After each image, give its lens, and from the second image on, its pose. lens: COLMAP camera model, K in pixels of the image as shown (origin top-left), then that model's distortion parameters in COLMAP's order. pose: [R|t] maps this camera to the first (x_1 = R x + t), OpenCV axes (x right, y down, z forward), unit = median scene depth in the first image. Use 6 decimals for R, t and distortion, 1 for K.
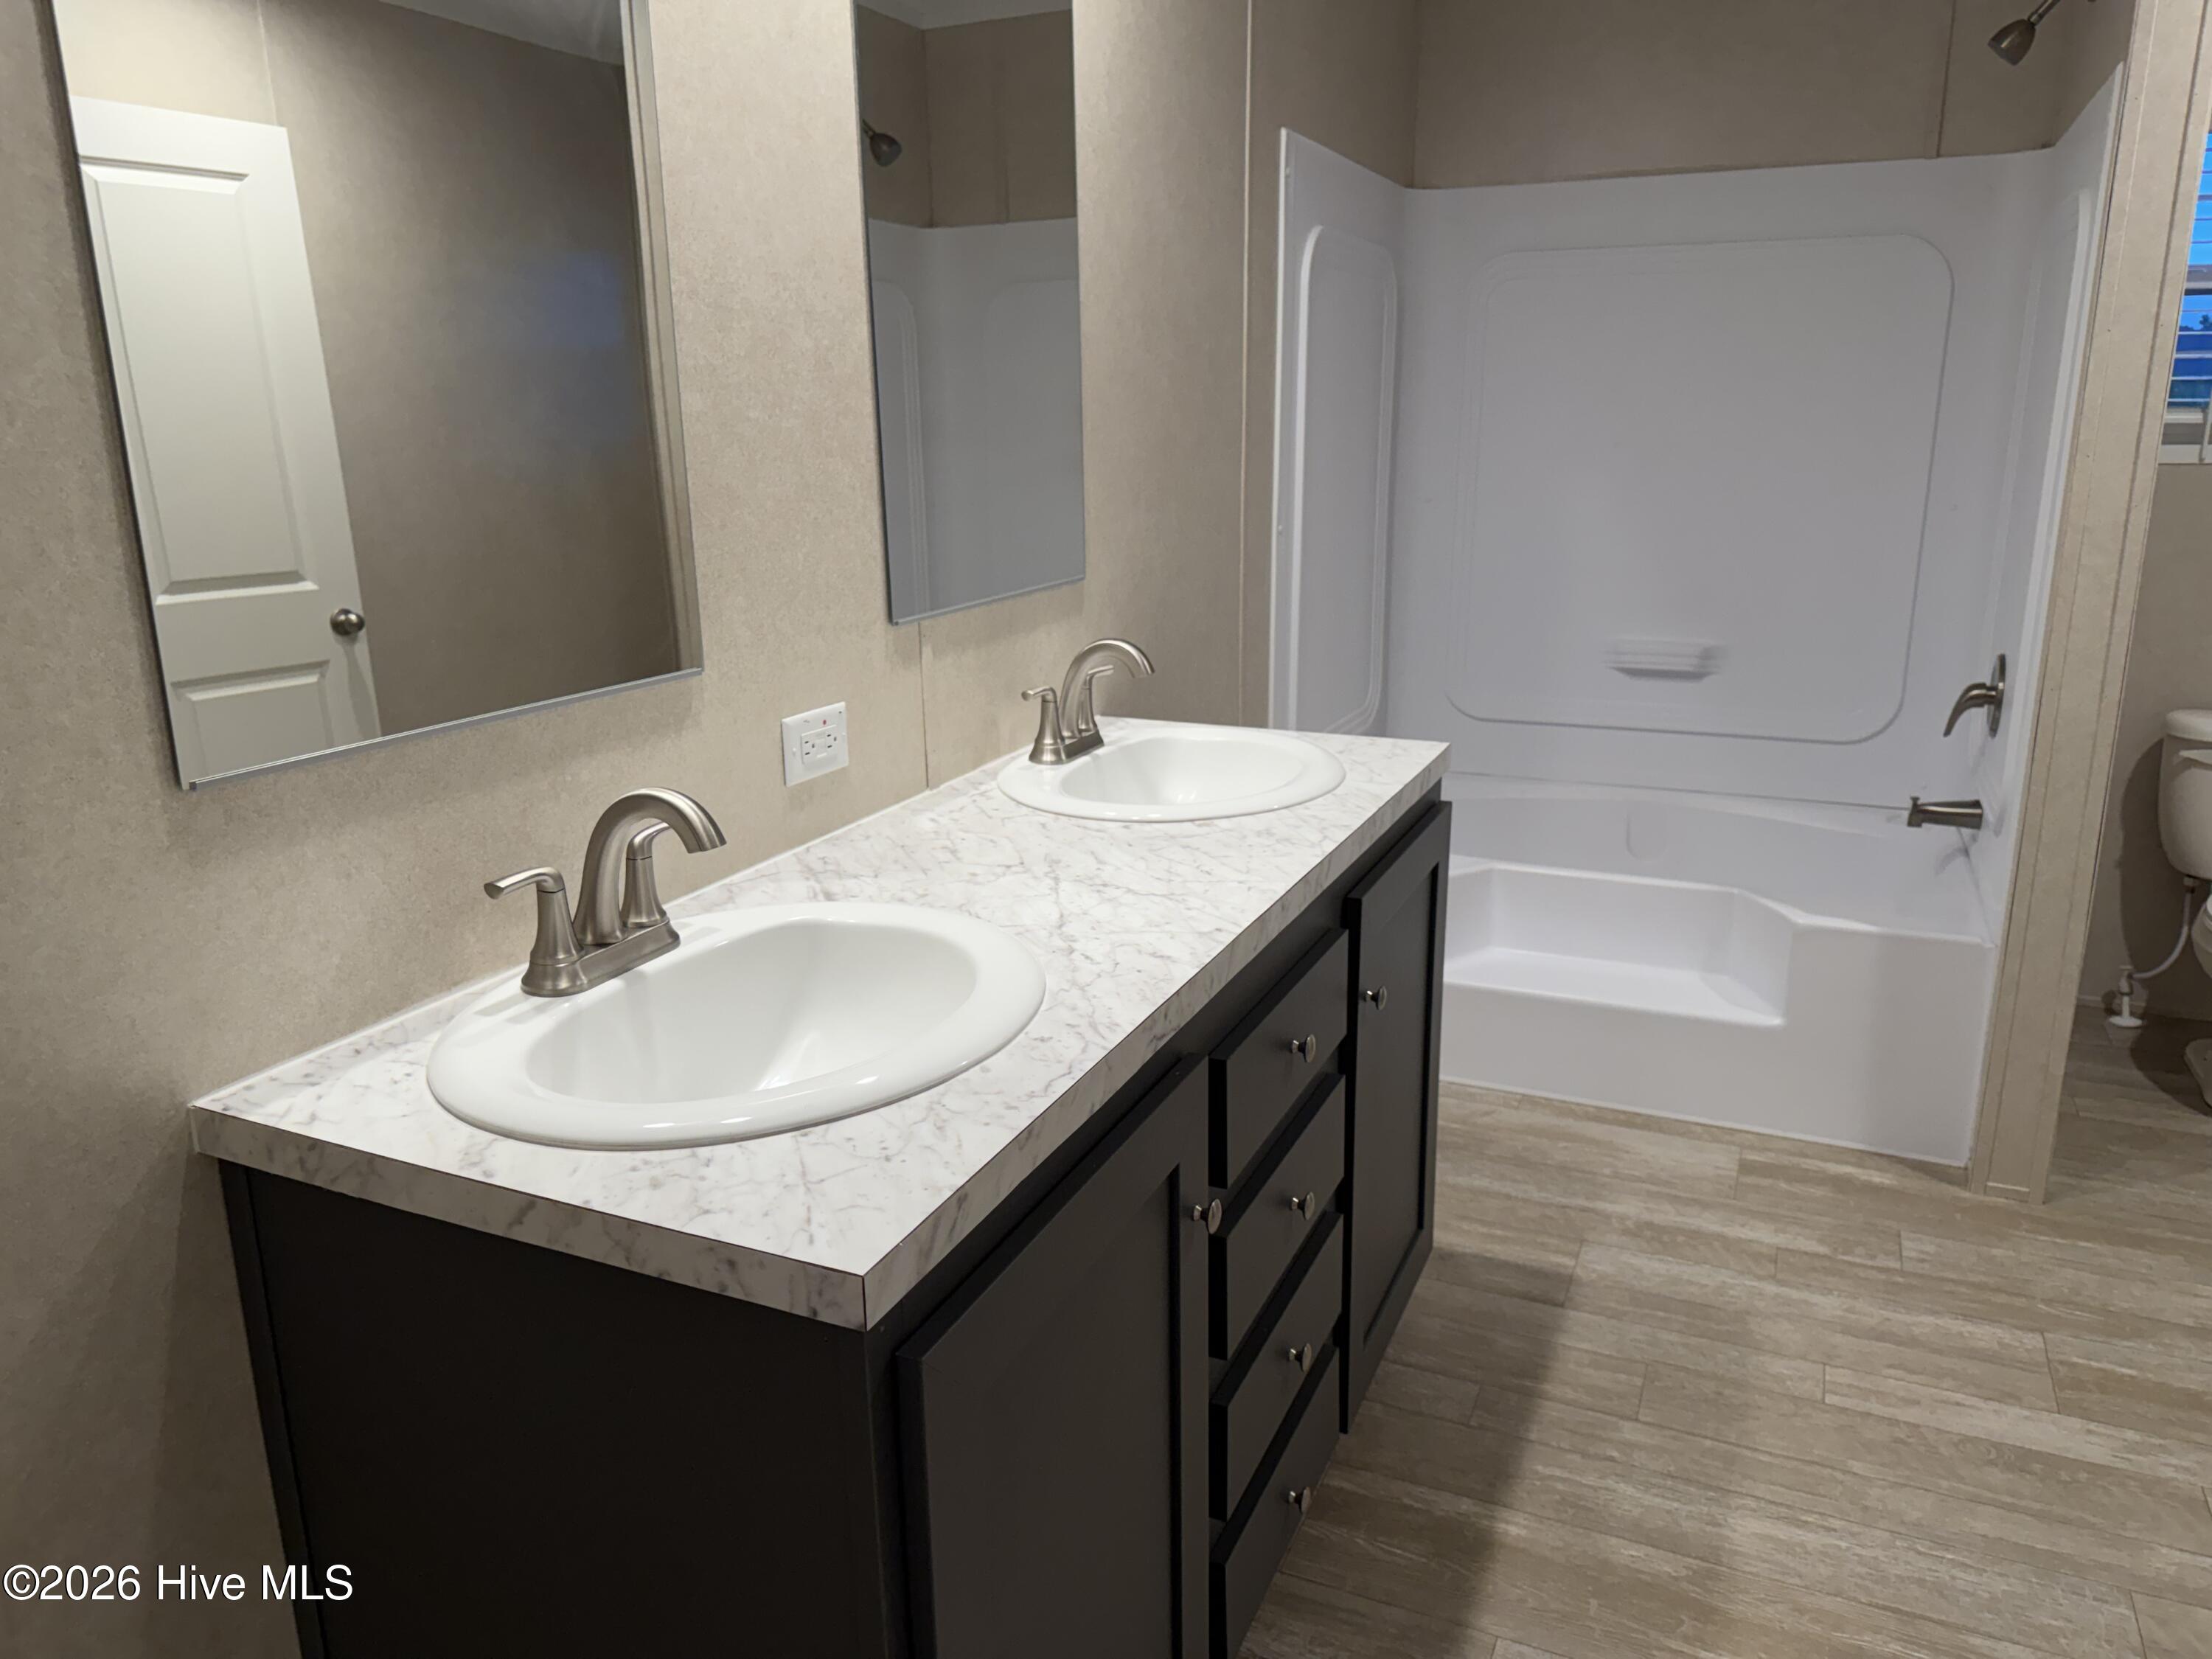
lens RADIAL K [[1531.6, 0, 1092.6], [0, 1531.6, 827.8], [0, 0, 1]] dist [0.098991, -0.129666]
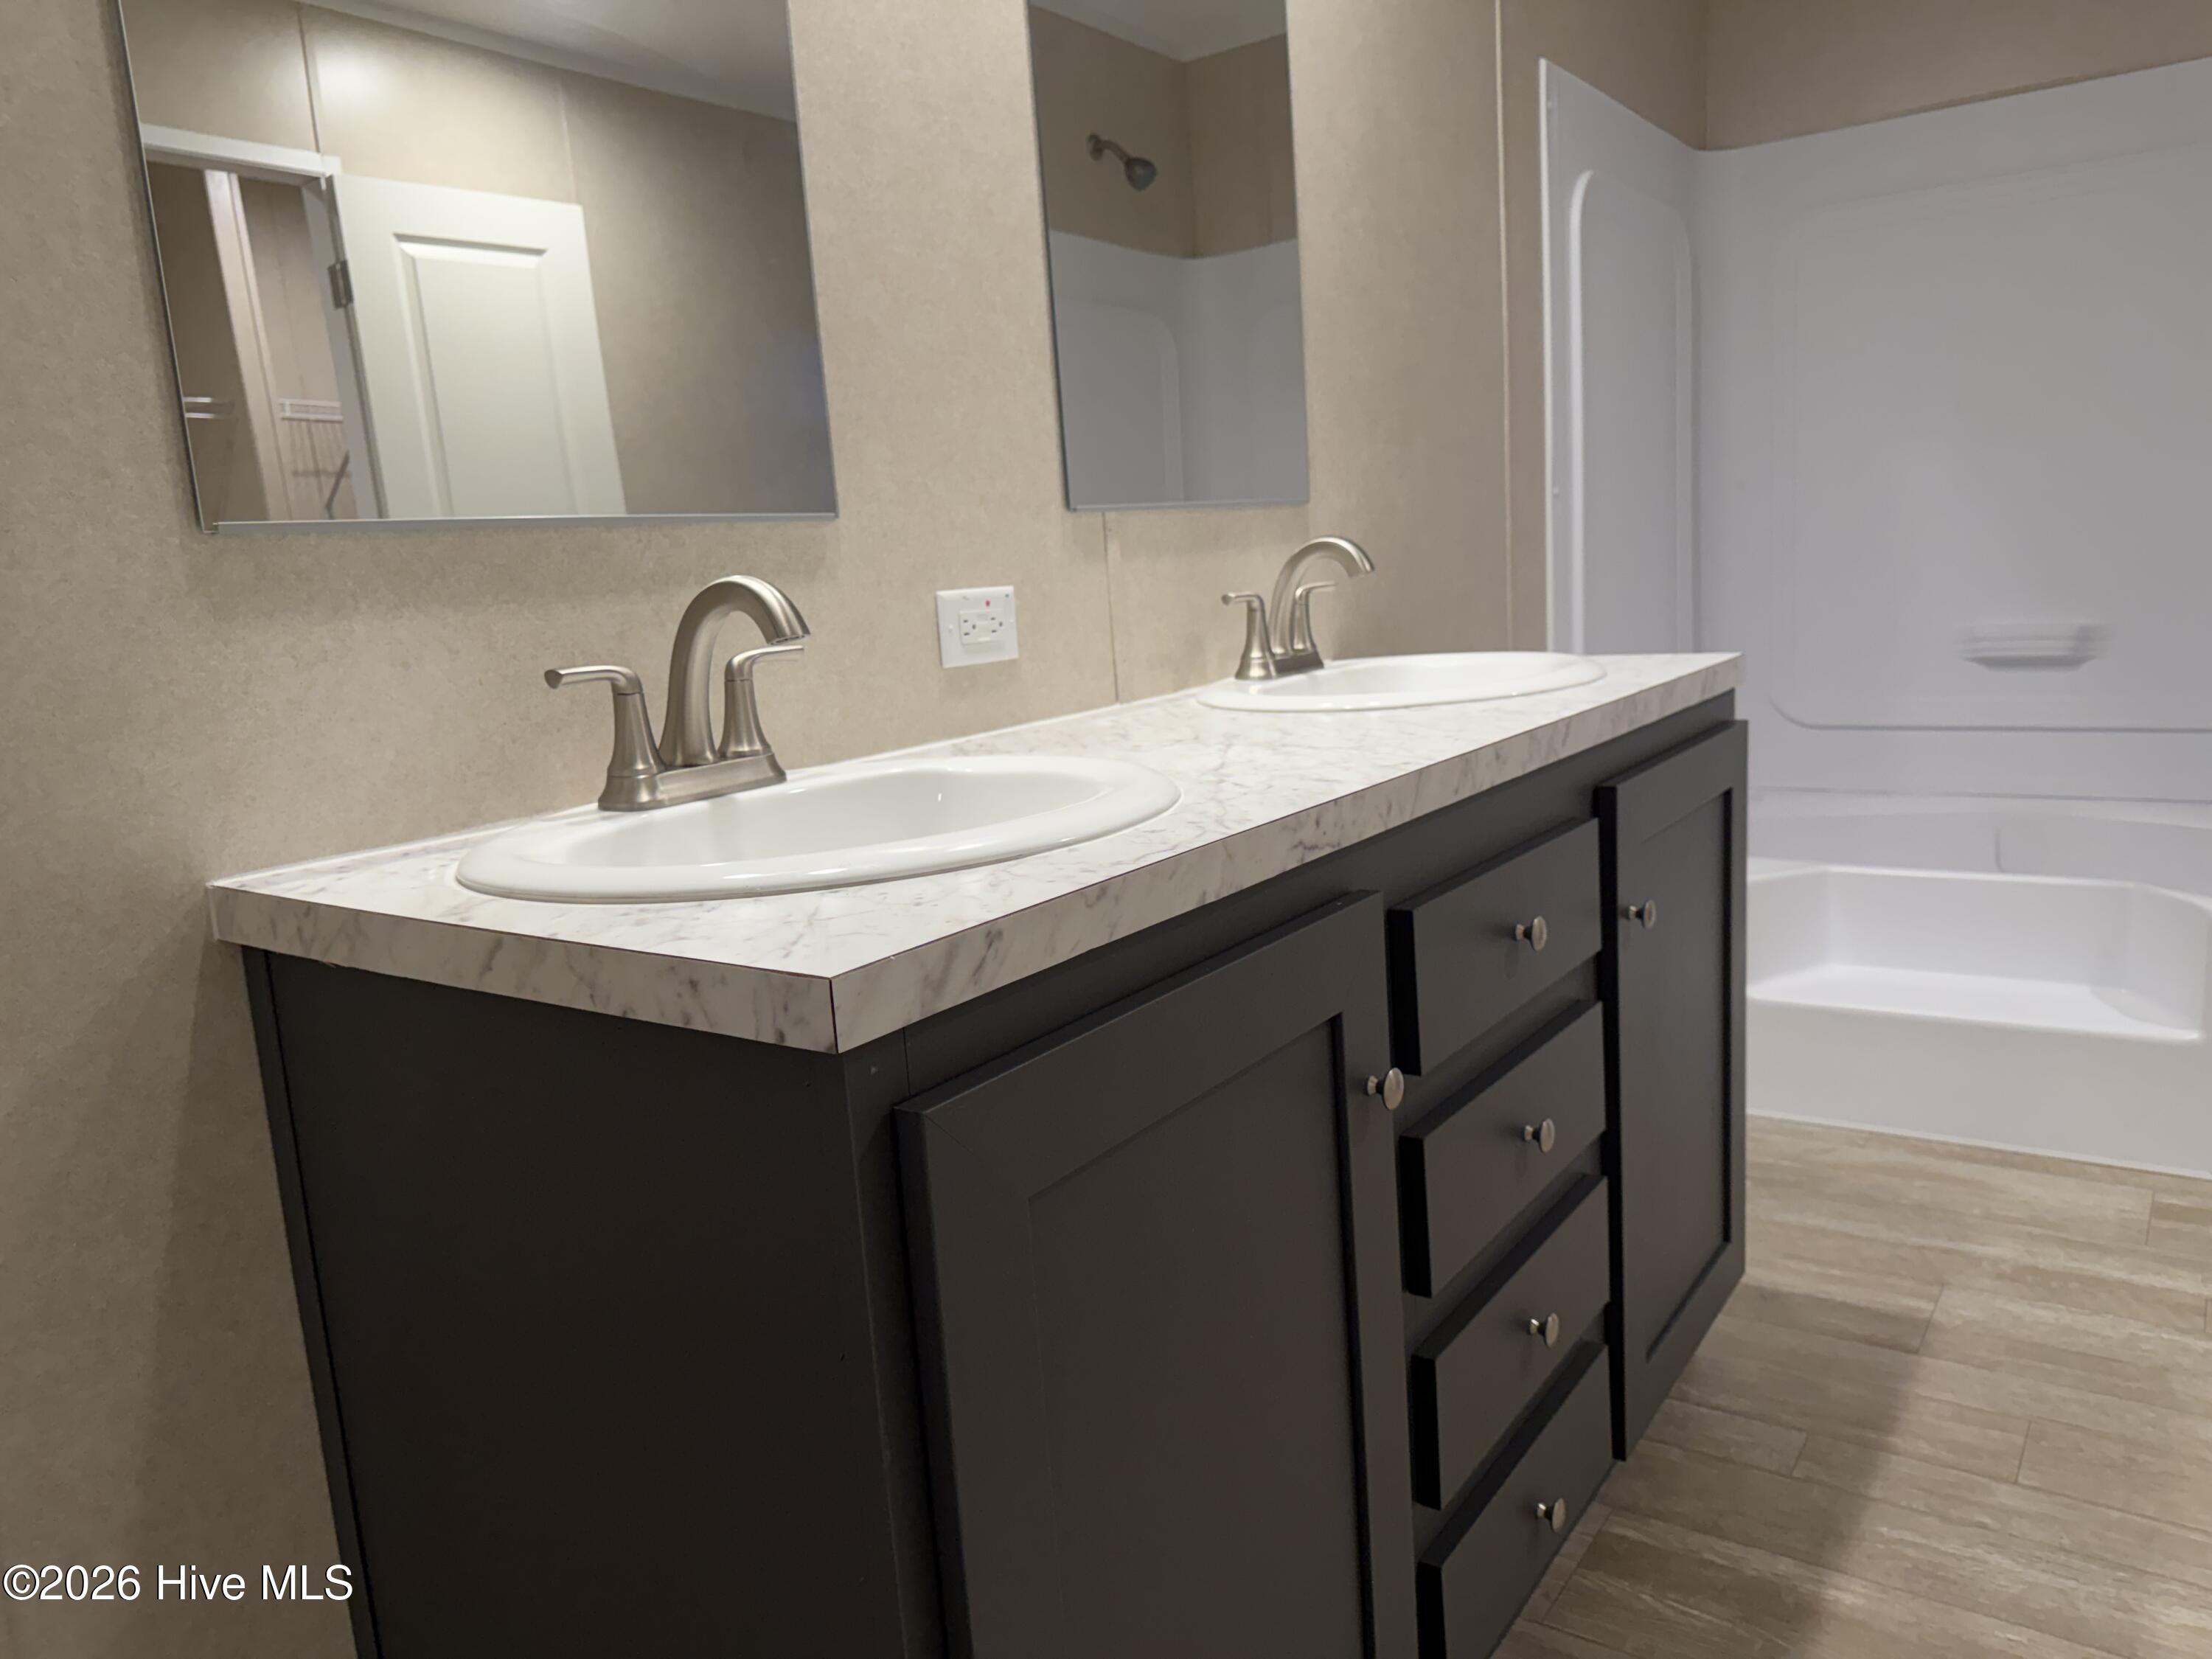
lens RADIAL K [[1552.1, 0, 1110.1], [0, 1552.1, 833.3], [0, 0, 1]] dist [0.046278, -0.051007]
pose [[0.981486, -0.019038, -0.190585, 0.057447], [0.004180, 0.996940, -0.078060, 0.116179], [0.191488, 0.075818, 0.978562, 0.108522]]
